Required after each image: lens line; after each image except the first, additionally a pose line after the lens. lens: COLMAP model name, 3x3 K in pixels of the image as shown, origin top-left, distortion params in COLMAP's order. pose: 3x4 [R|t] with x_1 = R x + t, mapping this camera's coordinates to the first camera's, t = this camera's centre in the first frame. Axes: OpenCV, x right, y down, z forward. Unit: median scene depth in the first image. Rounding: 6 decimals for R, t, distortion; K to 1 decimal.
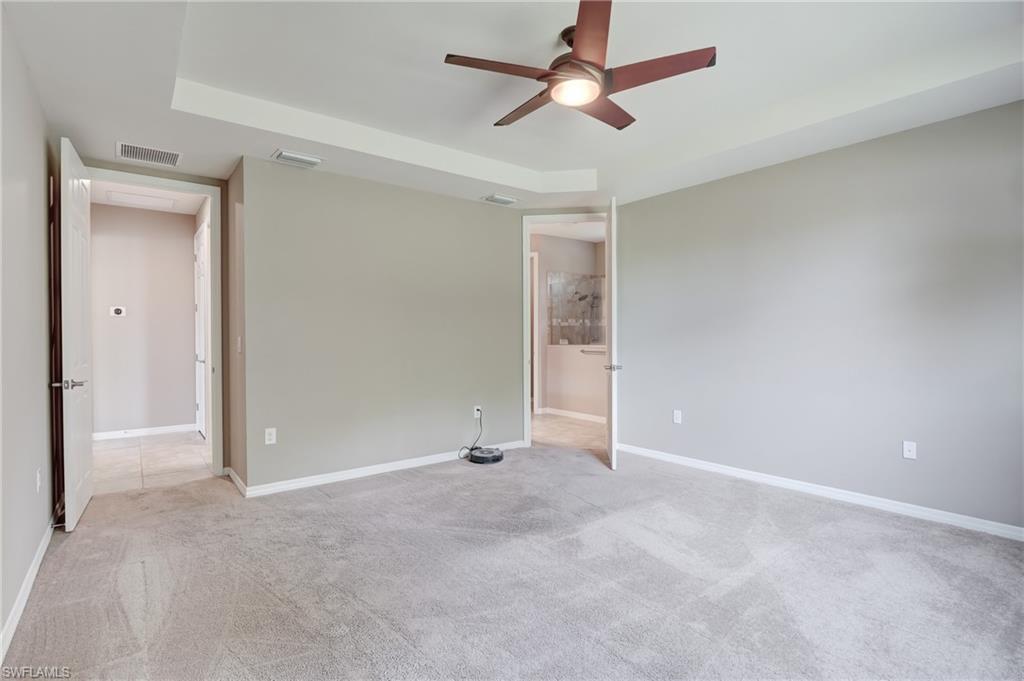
lens RADIAL K [[492.0, 0, 509.5], [0, 492.0, 336.7], [0, 0, 1]] dist [-0.010335, -0.004741]
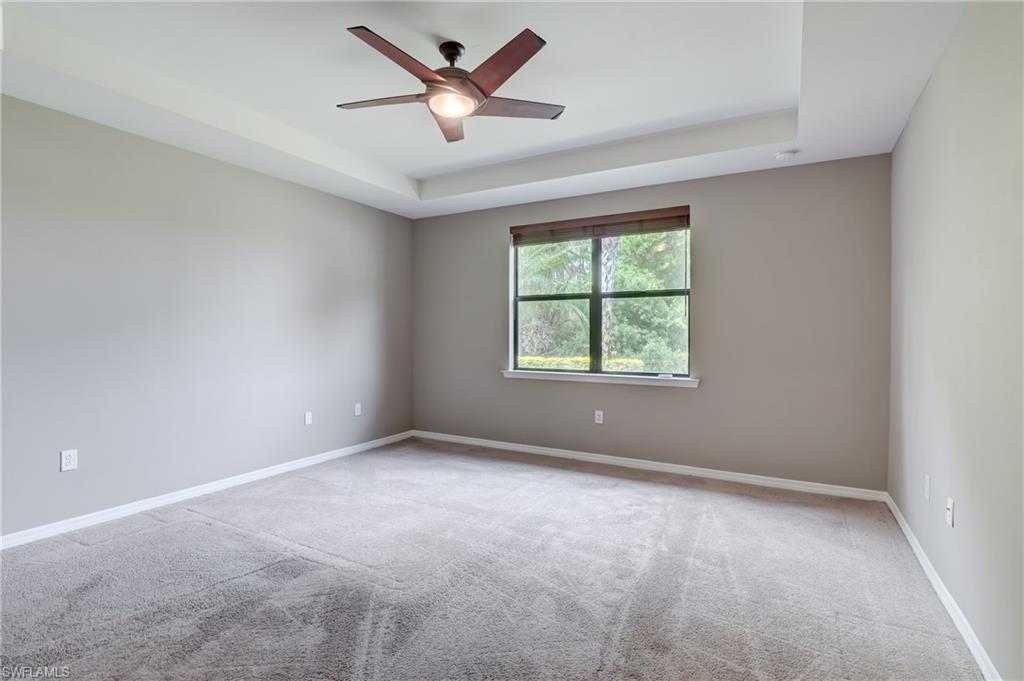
lens RADIAL K [[492.0, 0, 509.5], [0, 492.0, 336.7], [0, 0, 1]] dist [-0.010335, -0.004741]
pose [[-0.391360, -0.006297, 0.920216, -0.765639], [-0.002259, 0.999980, 0.005881, -0.012195], [-0.920235, 0.000223, -0.391367, 1.116745]]
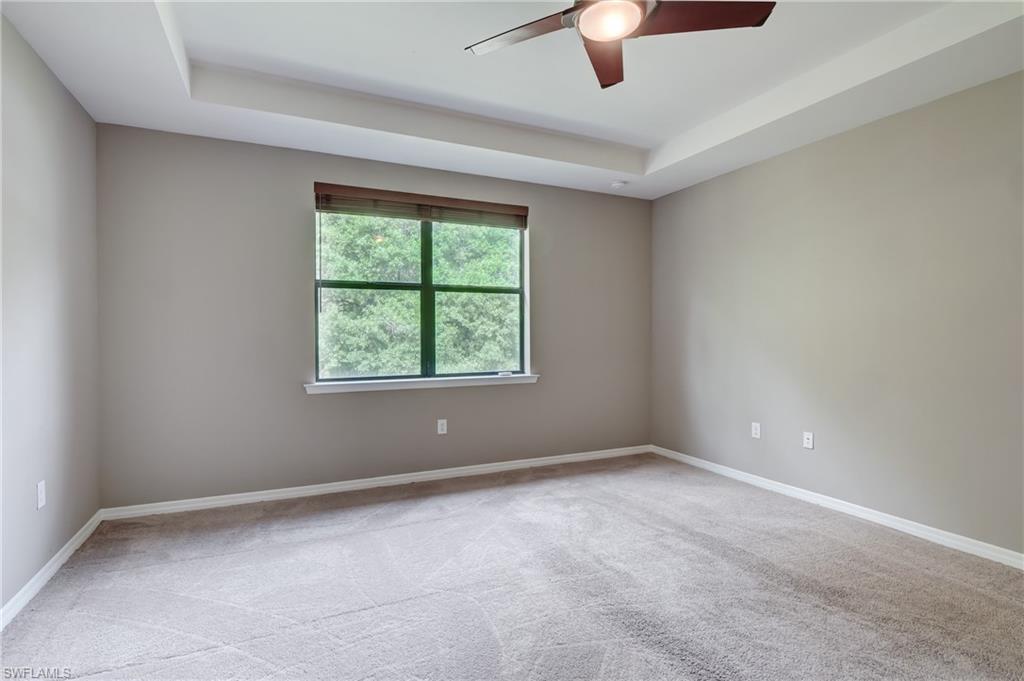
lens RADIAL K [[492.0, 0, 509.5], [0, 492.0, 336.7], [0, 0, 1]] dist [-0.010335, -0.004741]
pose [[-0.977135, -0.003305, 0.212596, 0.101918], [-0.000159, 0.999890, 0.014814, -0.019452], [-0.212622, 0.014442, -0.977028, 1.545677]]
